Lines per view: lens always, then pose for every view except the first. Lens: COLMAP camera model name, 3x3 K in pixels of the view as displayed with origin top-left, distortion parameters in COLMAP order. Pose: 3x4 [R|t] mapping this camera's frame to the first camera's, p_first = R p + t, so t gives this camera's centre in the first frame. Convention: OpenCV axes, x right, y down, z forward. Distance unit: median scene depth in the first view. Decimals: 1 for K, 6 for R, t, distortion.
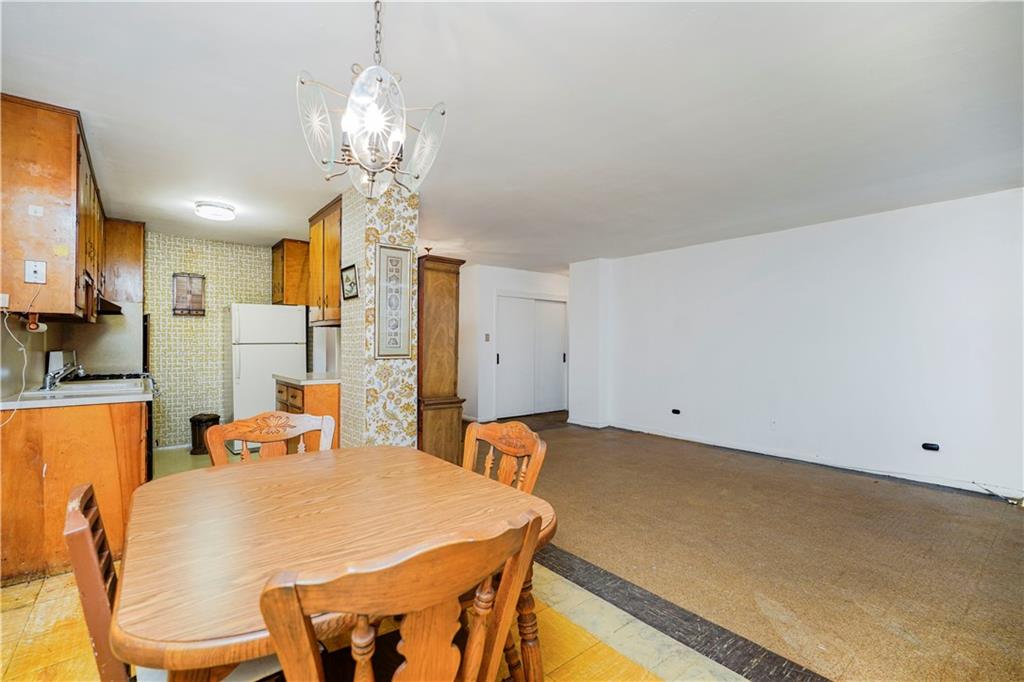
lens RADIAL K [[455.1, 0, 506.6], [0, 455.1, 339.1], [0, 0, 1]] dist [-0.000449, 0.000171]
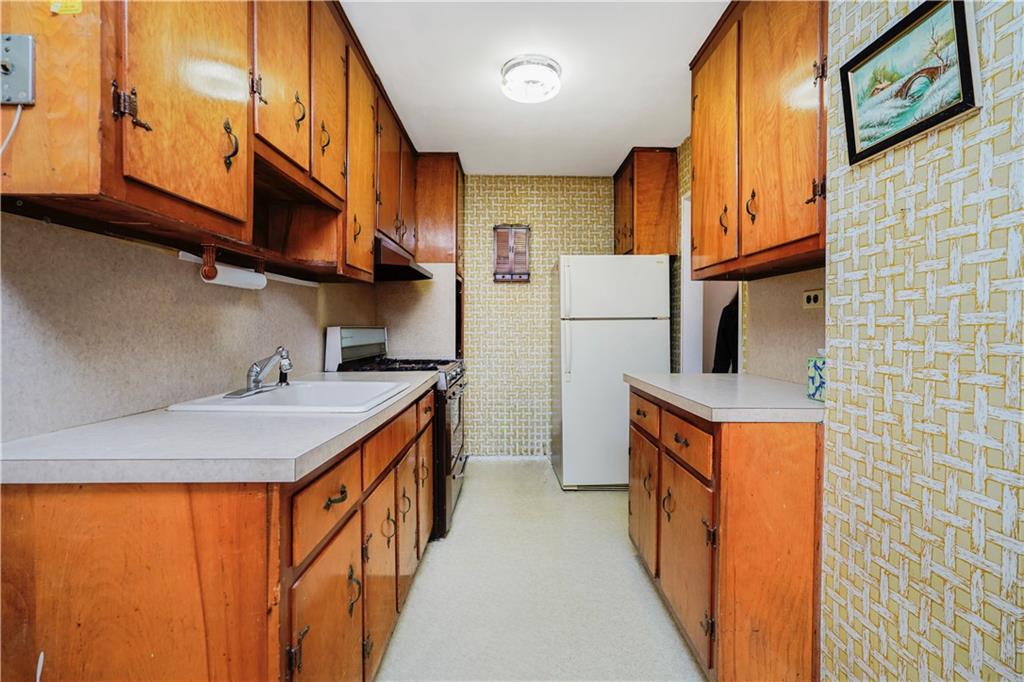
lens RADIAL K [[455.1, 0, 506.6], [0, 455.1, 339.1], [0, 0, 1]] dist [-0.000449, 0.000171]
pose [[0.776901, 0.017698, -0.629374, -0.246400], [0.003999, 0.999446, 0.033041, 0.016770], [0.629610, -0.028186, 0.776400, 0.432921]]
